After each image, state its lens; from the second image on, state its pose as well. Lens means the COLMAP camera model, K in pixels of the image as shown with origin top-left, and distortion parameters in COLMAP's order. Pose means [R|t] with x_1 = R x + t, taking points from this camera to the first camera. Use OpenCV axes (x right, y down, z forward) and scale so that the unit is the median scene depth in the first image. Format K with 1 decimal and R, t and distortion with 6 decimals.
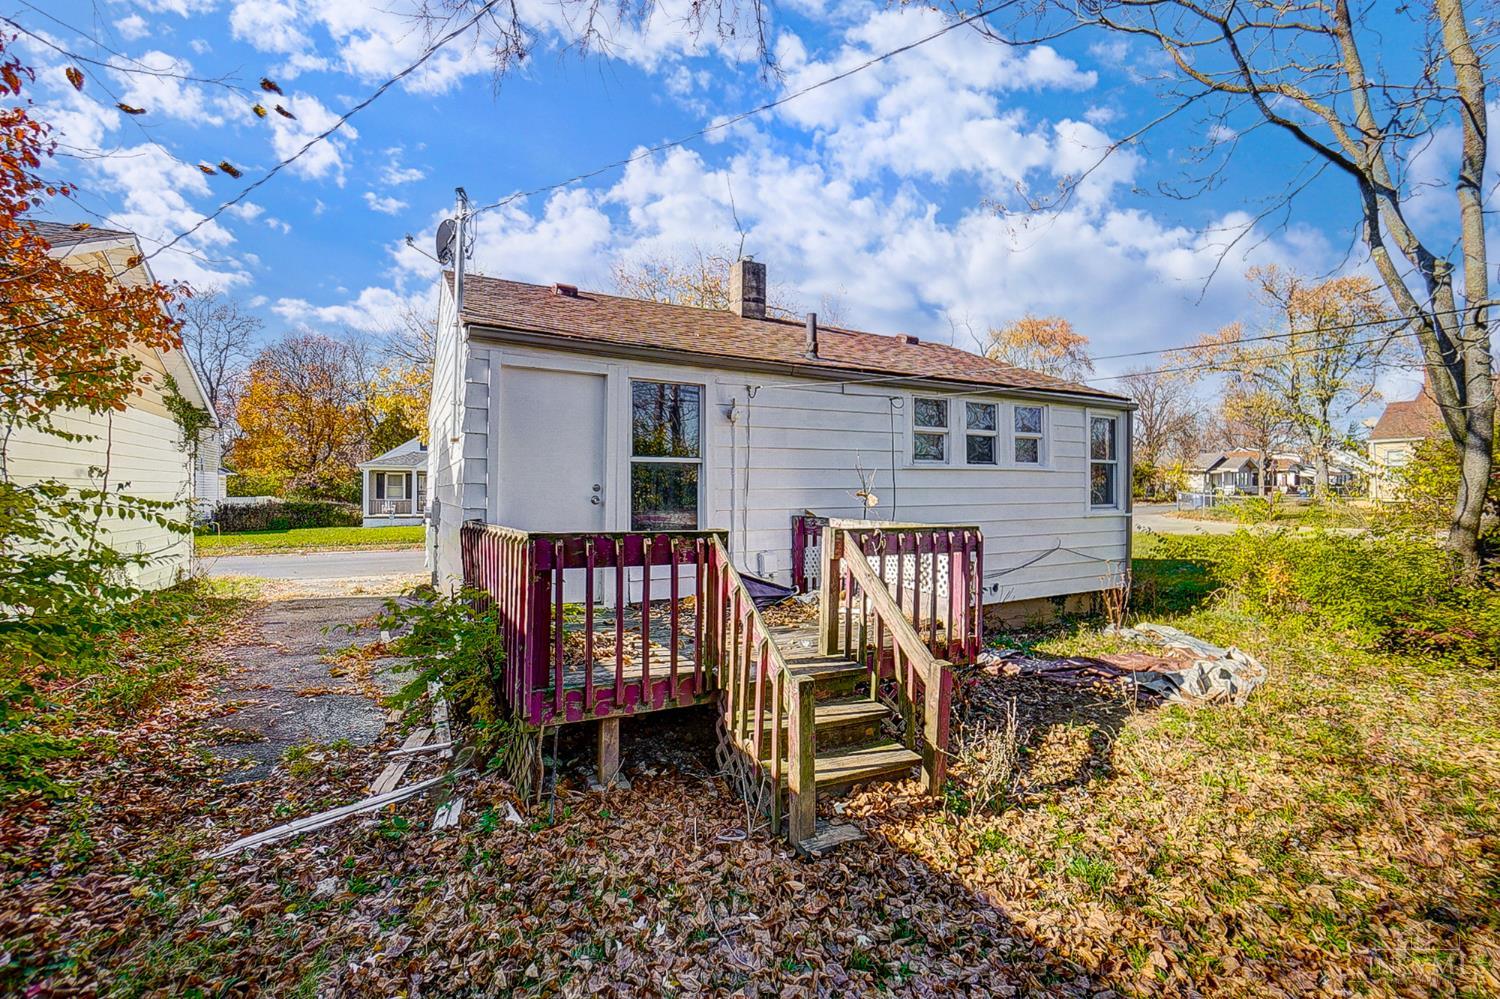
lens RADIAL K [[664.4, 0, 754.1], [0, 664.4, 471.0], [0, 0, 1]] dist [-0.052881, -0.000079]
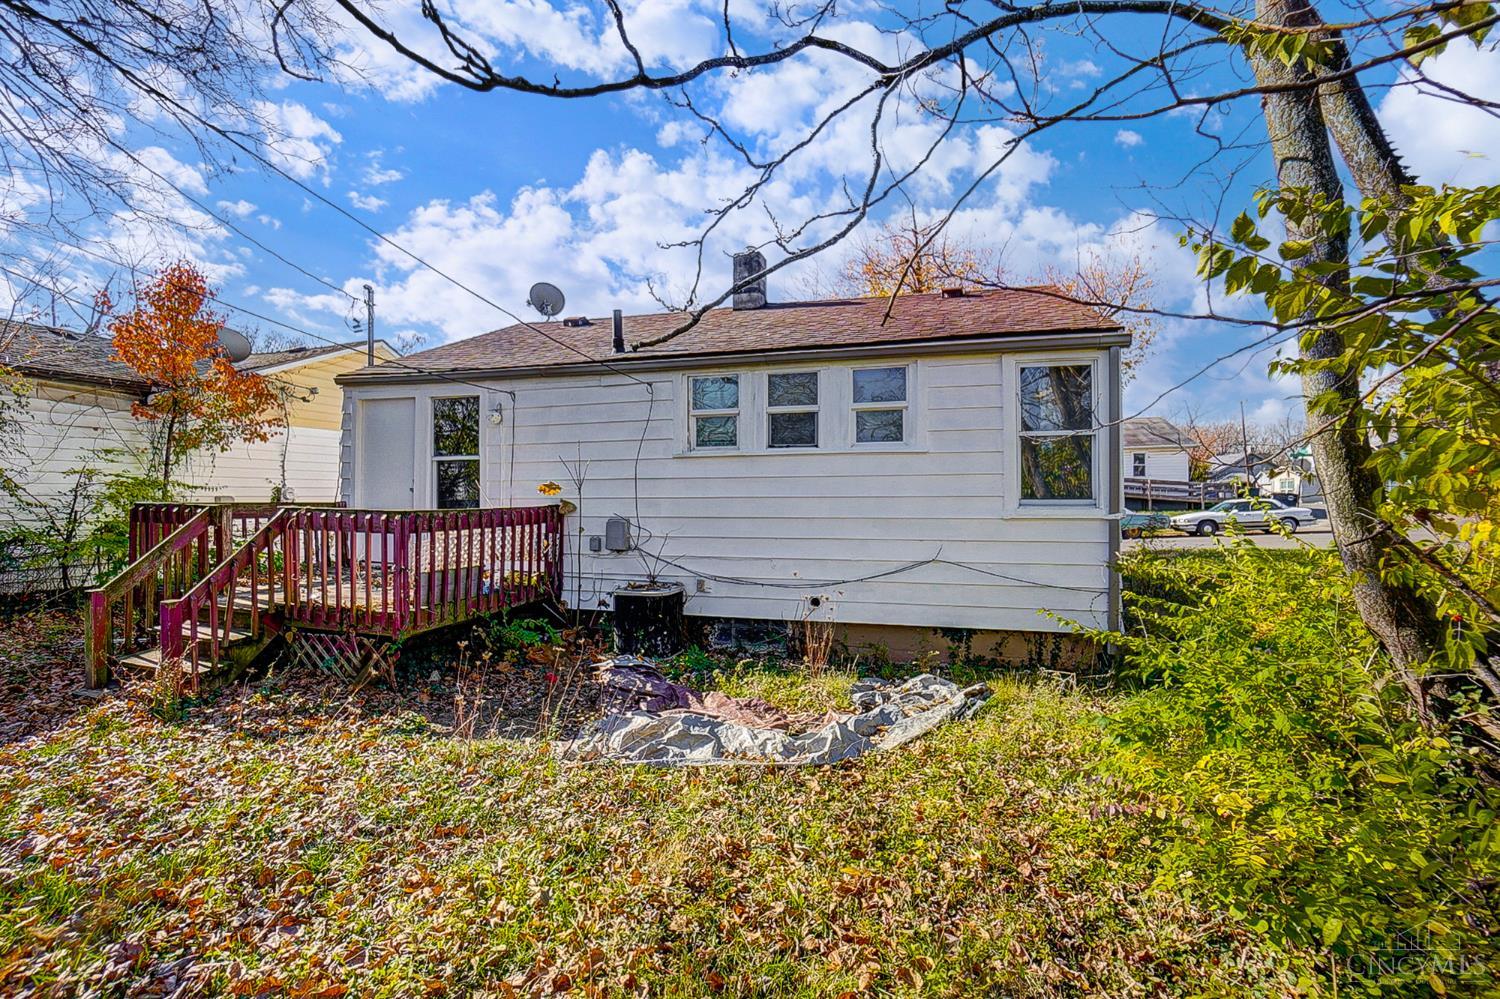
lens RADIAL K [[648.1, 0, 750.0], [0, 648.1, 499.5], [0, 0, 1]] dist [-0.003050, -0.000449]
pose [[0.715323, 0.004667, -0.698779, 0.849757], [0.021865, 0.999339, 0.029057, 0.028685], [0.698452, -0.036064, 0.714747, 0.378324]]
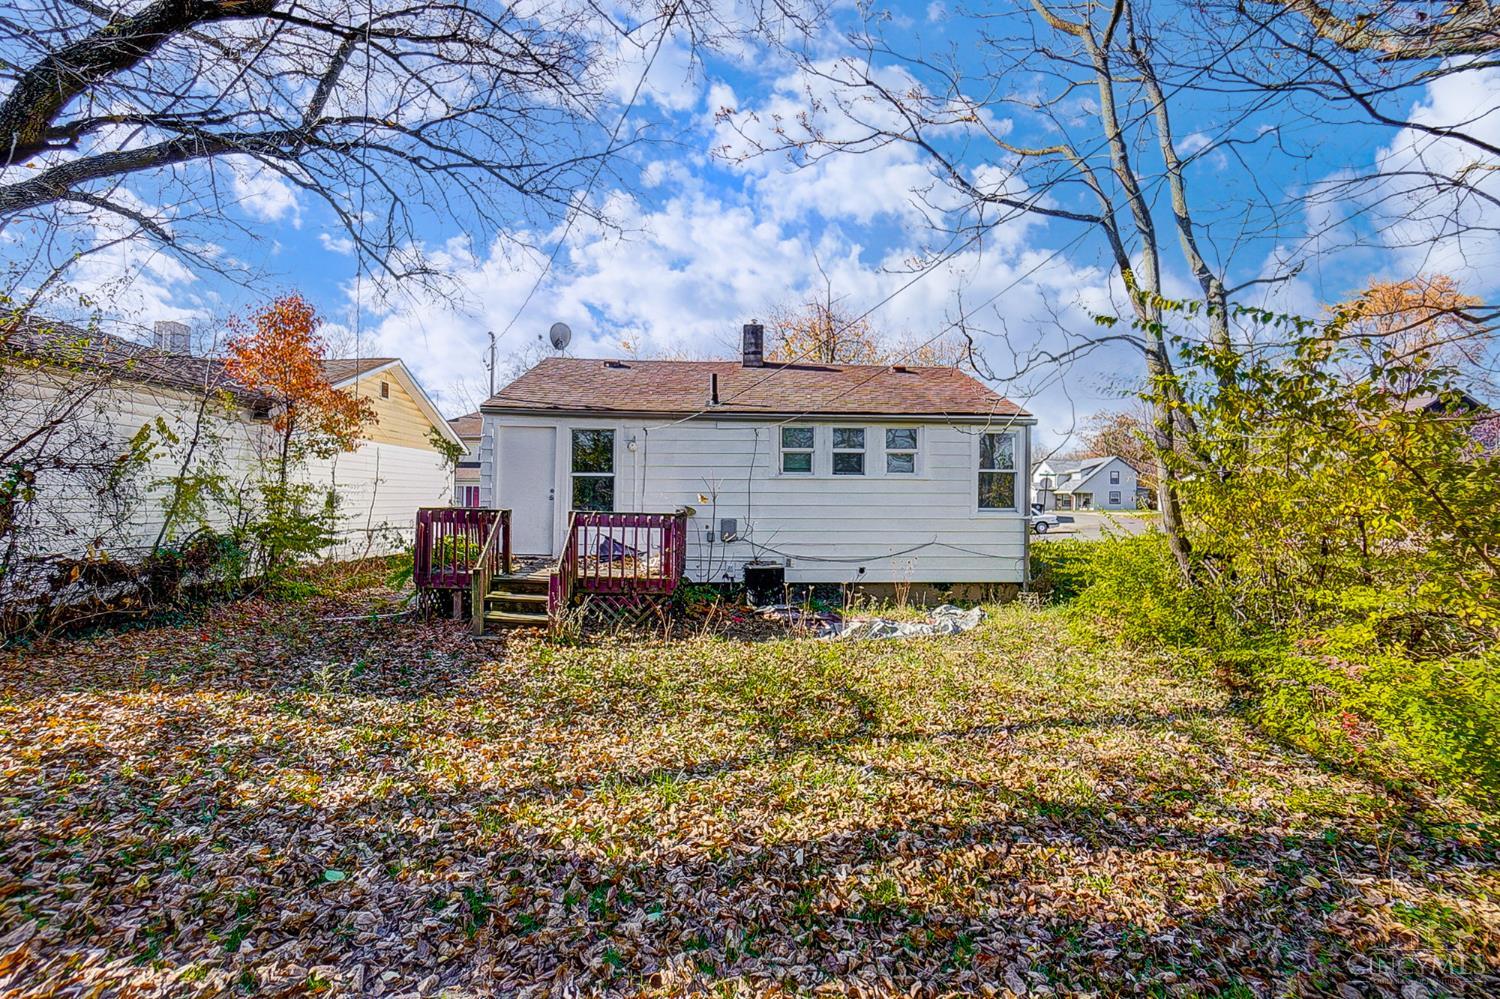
lens RADIAL K [[648.1, 0, 750.0], [0, 648.1, 499.5], [0, 0, 1]] dist [-0.003050, -0.000449]
pose [[0.897496, 0.007485, -0.440960, 0.721248], [0.005650, 0.999579, 0.028468, 0.001451], [0.440987, -0.028041, 0.897075, -0.236356]]
